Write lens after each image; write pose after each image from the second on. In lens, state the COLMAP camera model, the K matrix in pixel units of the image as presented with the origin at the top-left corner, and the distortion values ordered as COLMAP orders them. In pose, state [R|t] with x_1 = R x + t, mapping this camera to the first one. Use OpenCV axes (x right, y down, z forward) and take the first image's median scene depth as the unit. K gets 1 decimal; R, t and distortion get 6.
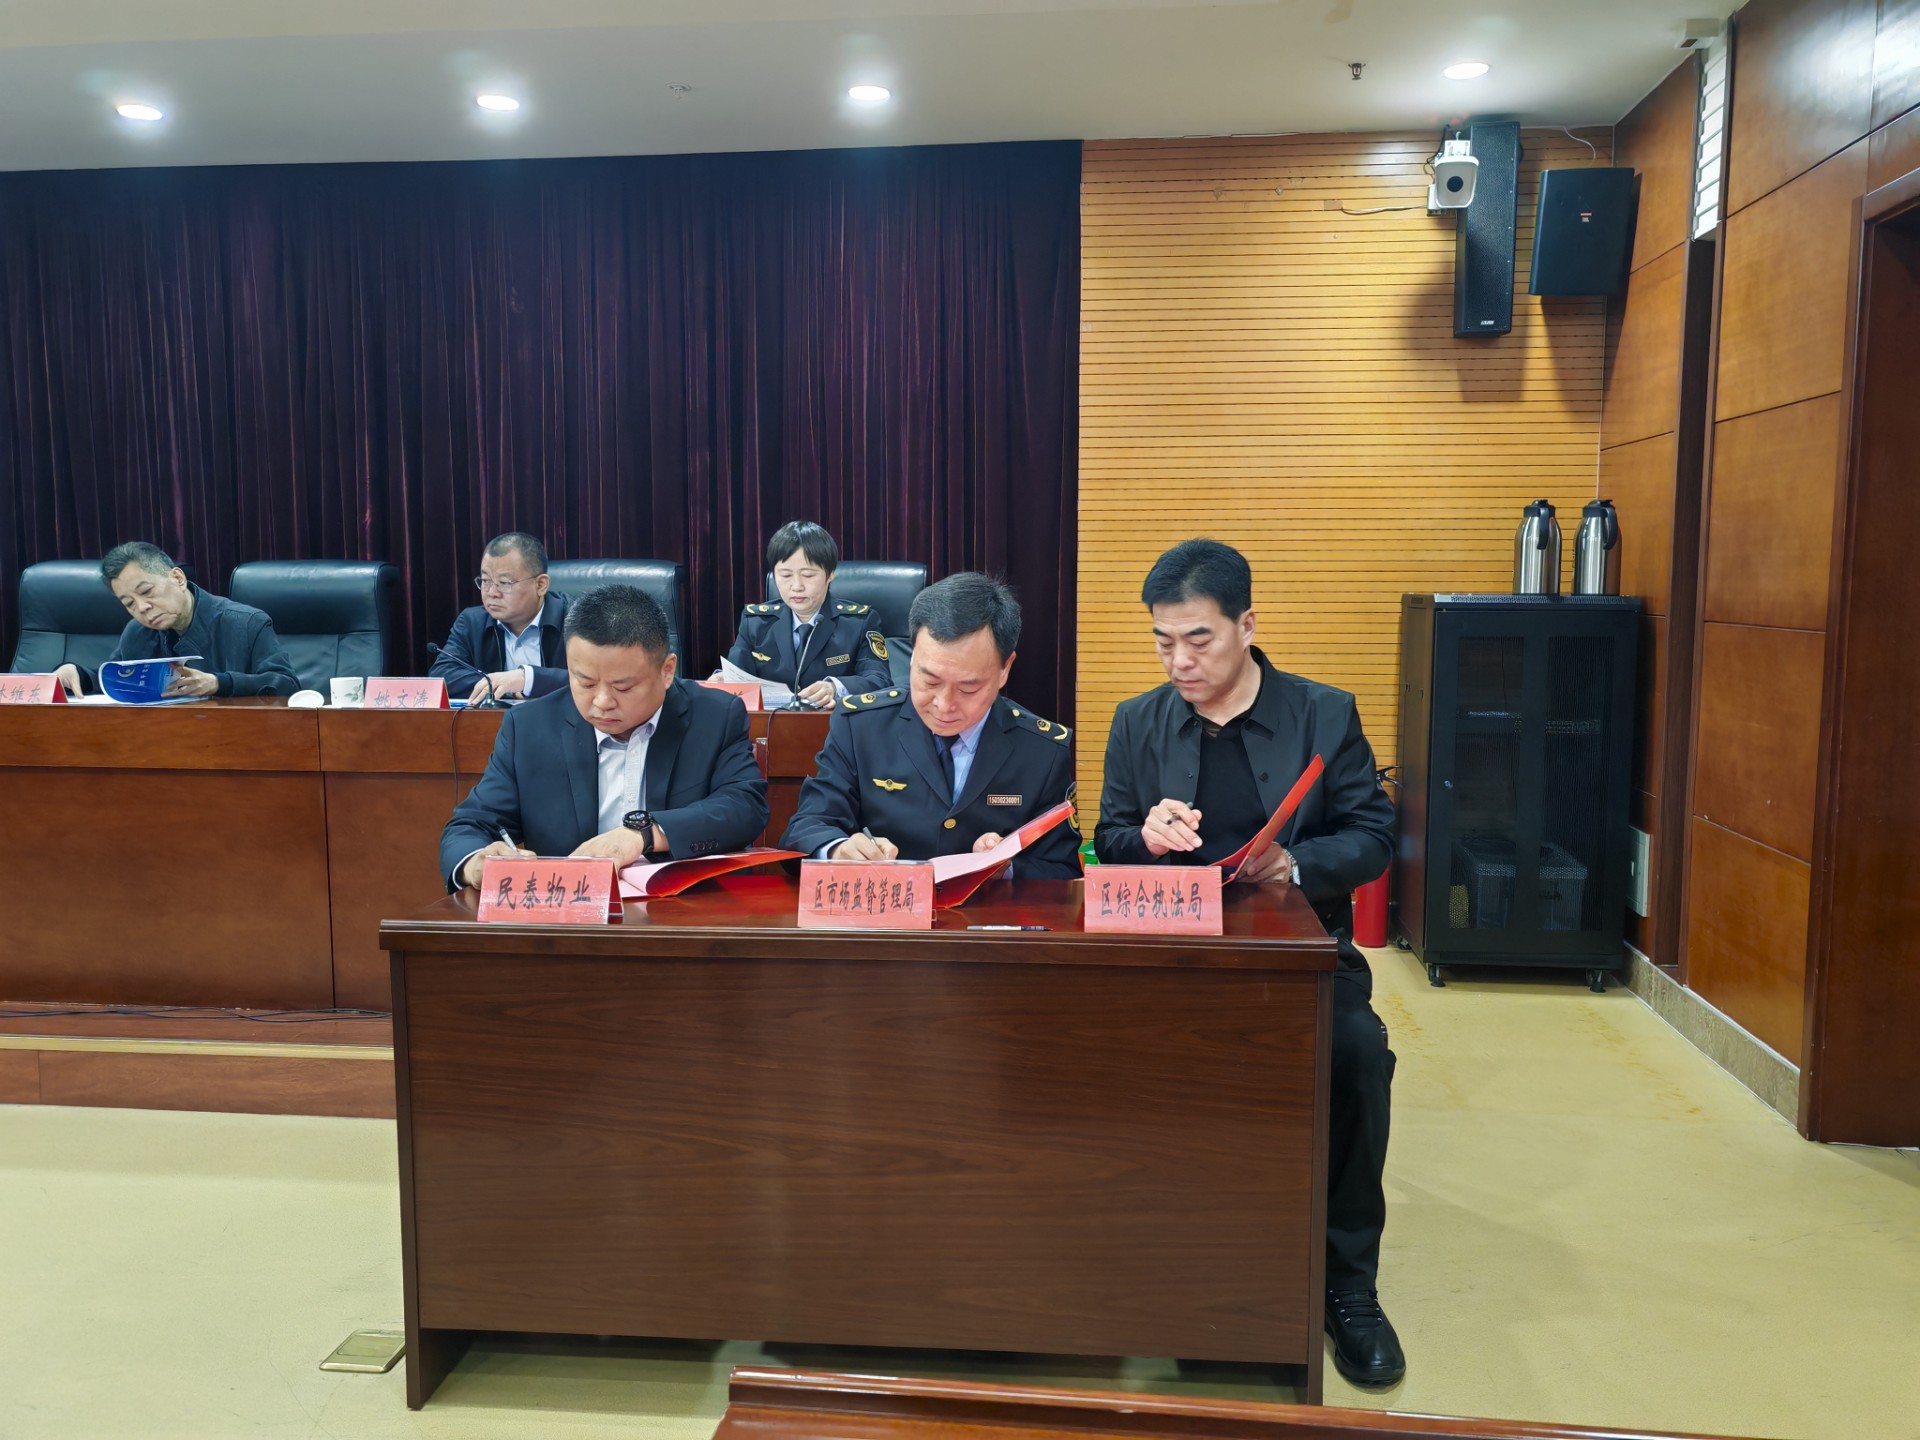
lens RADIAL K [[1502.0, 0, 946.9], [0, 1502.0, 727.1], [0, 0, 1]] dist [0.003986, 0.007707]
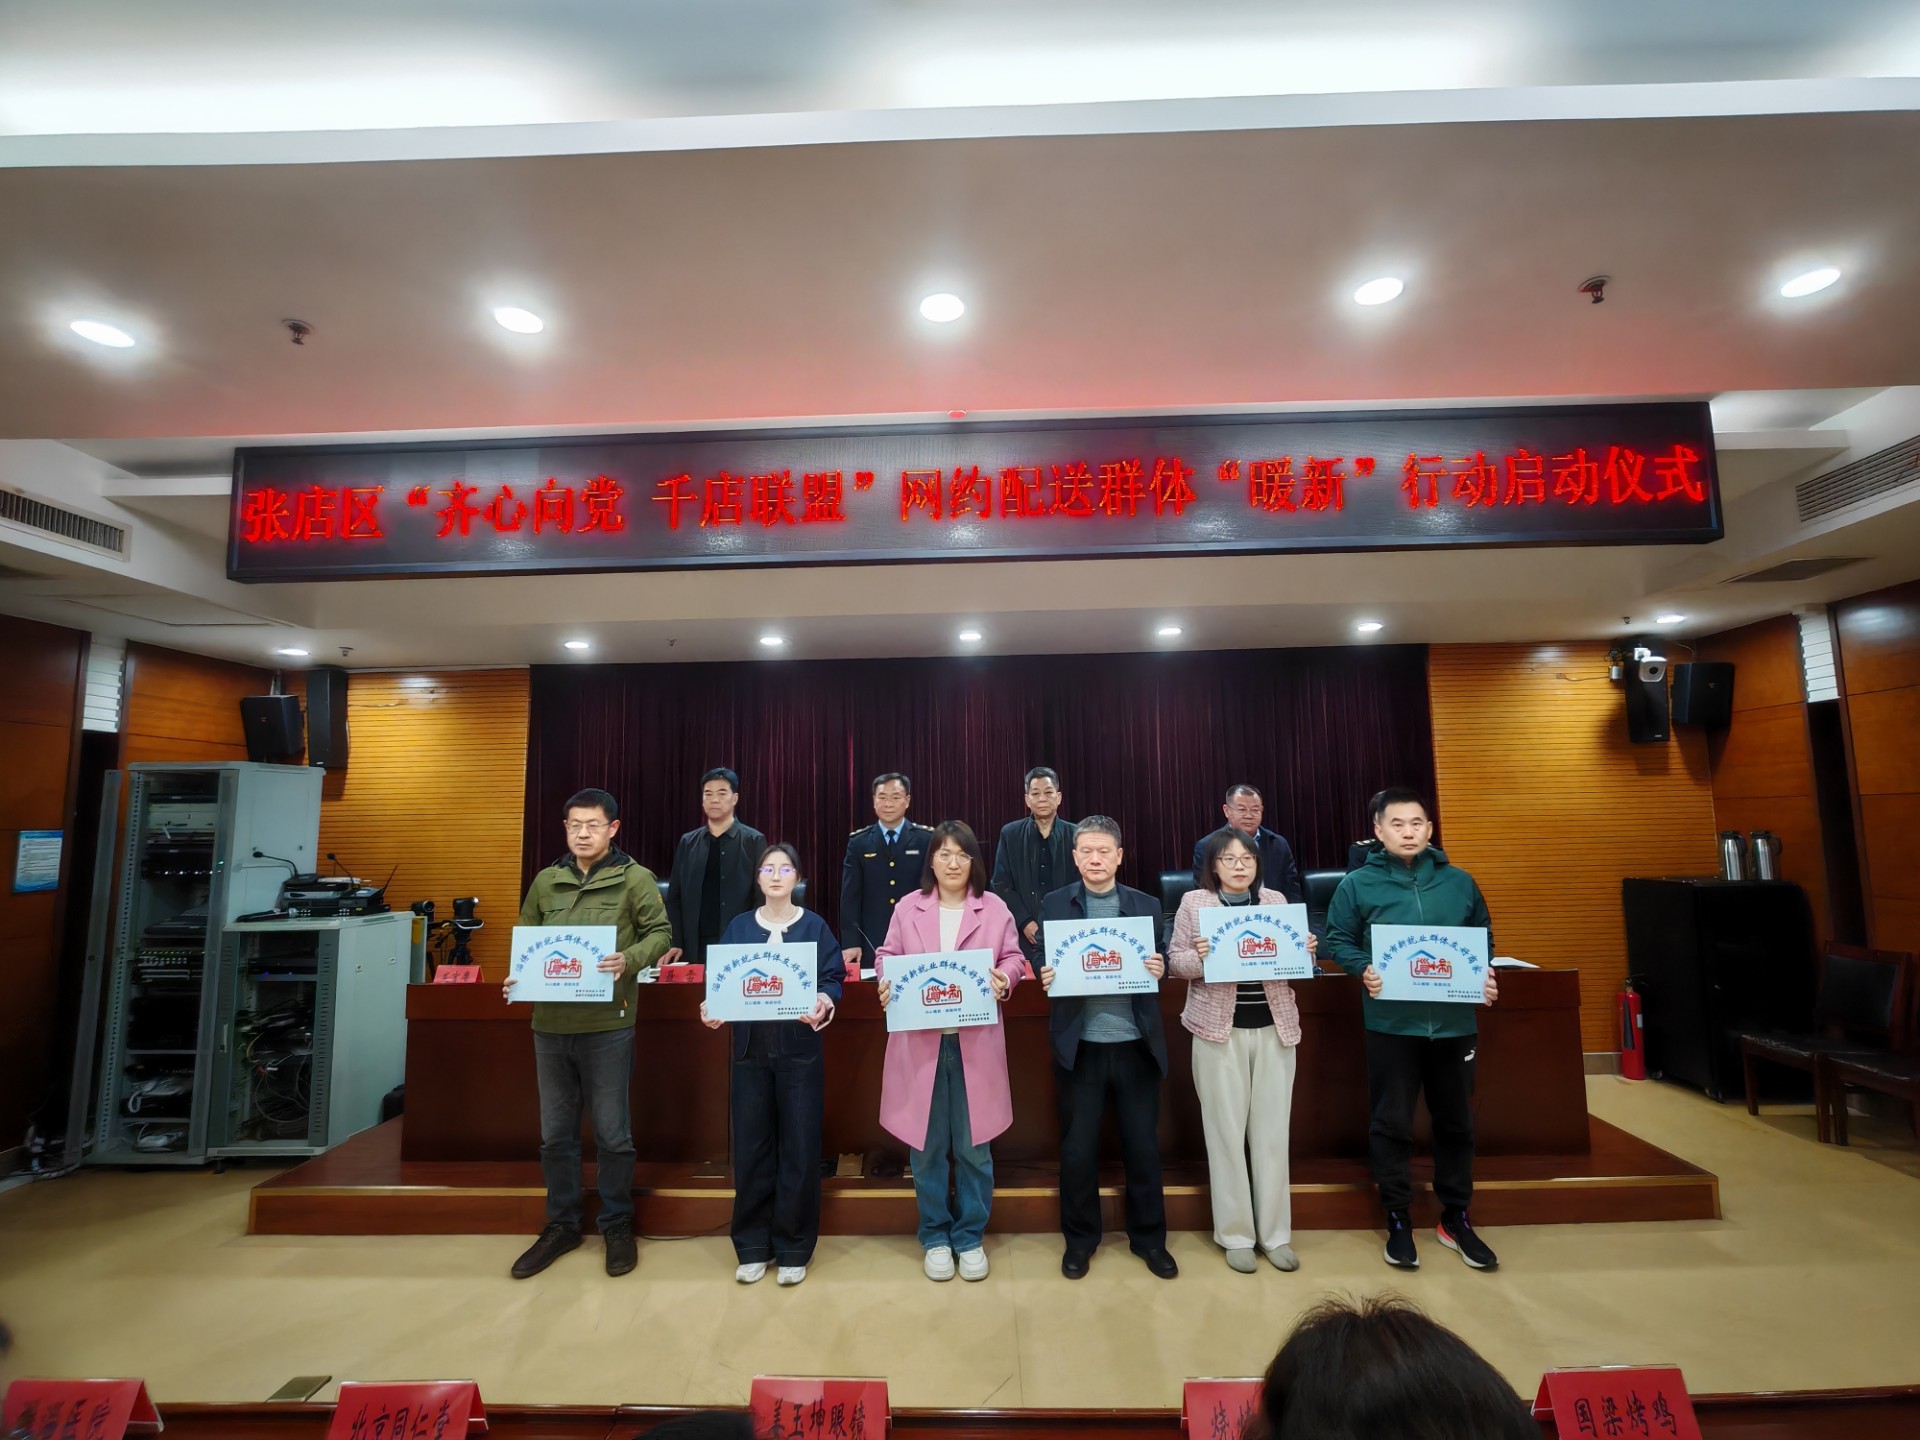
lens RADIAL K [[887.3, 0, 959.3], [0, 887.3, 728.0], [0, 0, 1]] dist [-0.004840, -0.000502]
pose [[0.995918, -0.010410, 0.089665, -0.689928], [0.029523, 0.976261, -0.214576, -0.066779], [-0.085303, 0.216347, 0.972583, -0.034157]]
